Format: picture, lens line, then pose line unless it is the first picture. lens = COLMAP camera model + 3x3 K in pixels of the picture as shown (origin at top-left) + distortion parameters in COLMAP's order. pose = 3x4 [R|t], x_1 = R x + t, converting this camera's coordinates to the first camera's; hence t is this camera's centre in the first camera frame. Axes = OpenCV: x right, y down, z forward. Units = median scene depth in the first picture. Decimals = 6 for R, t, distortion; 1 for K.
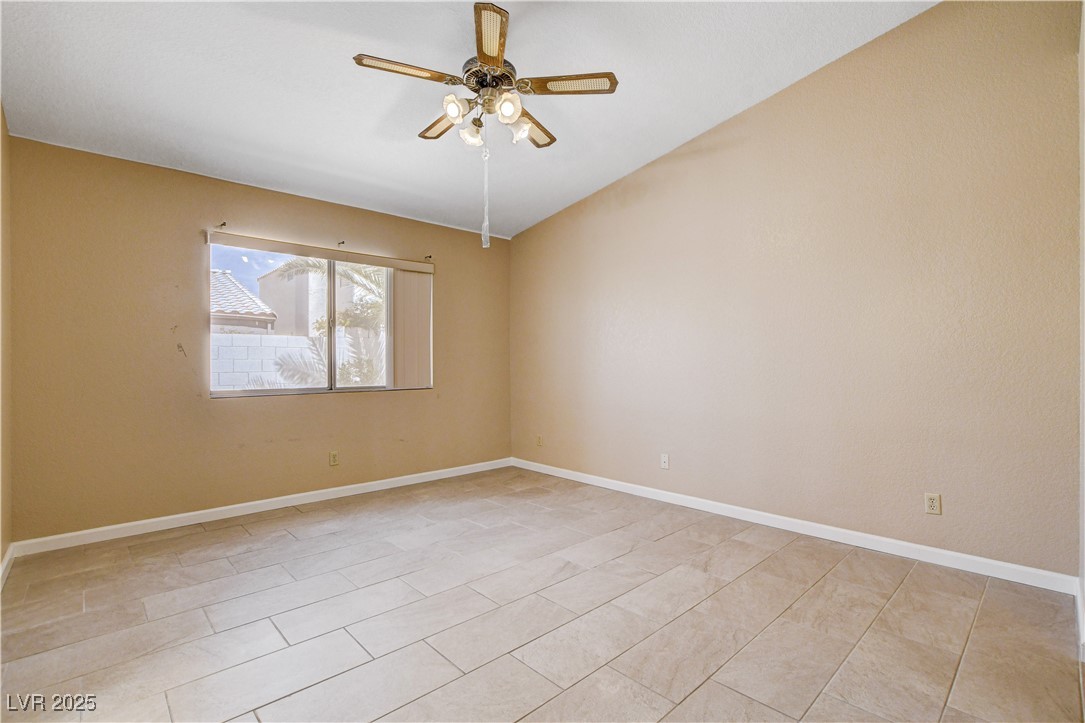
lens RADIAL K [[483.7, 0, 542.5], [0, 483.7, 361.5], [0, 0, 1]] dist [-0.040243, 0.015799]
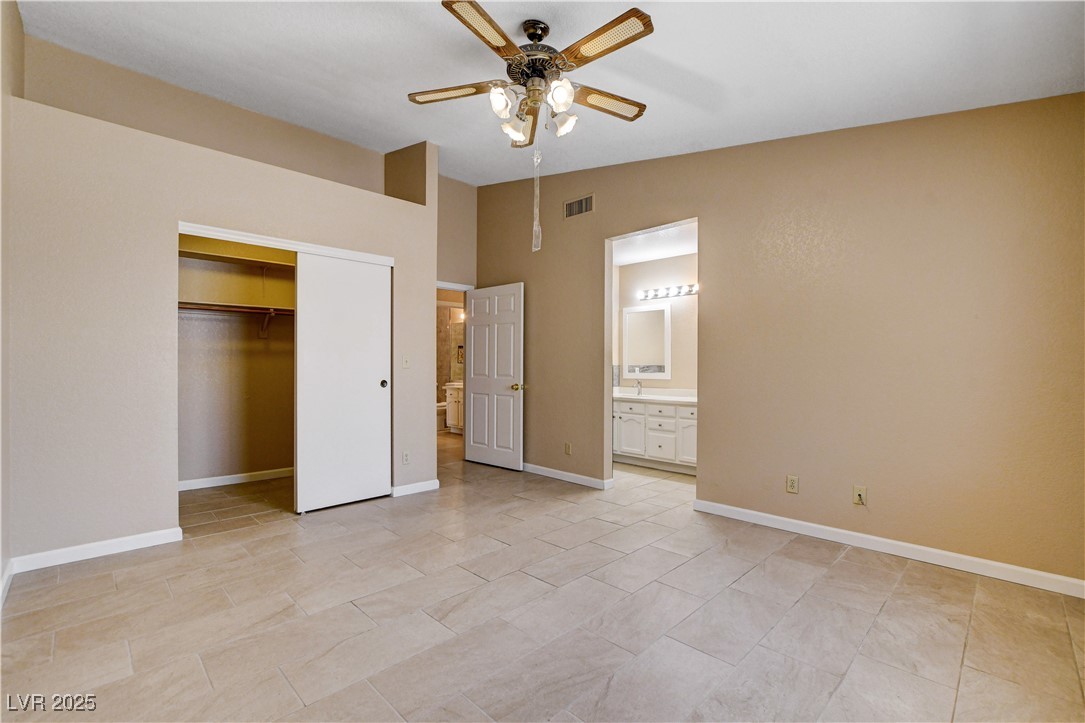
lens RADIAL K [[483.7, 0, 542.5], [0, 483.7, 361.5], [0, 0, 1]] dist [-0.040243, 0.015799]
pose [[-0.999678, 0.000899, -0.025360, -0.099309], [0.001332, 0.999853, -0.017092, 0.005684], [0.025341, -0.017120, -0.999532, 1.910504]]
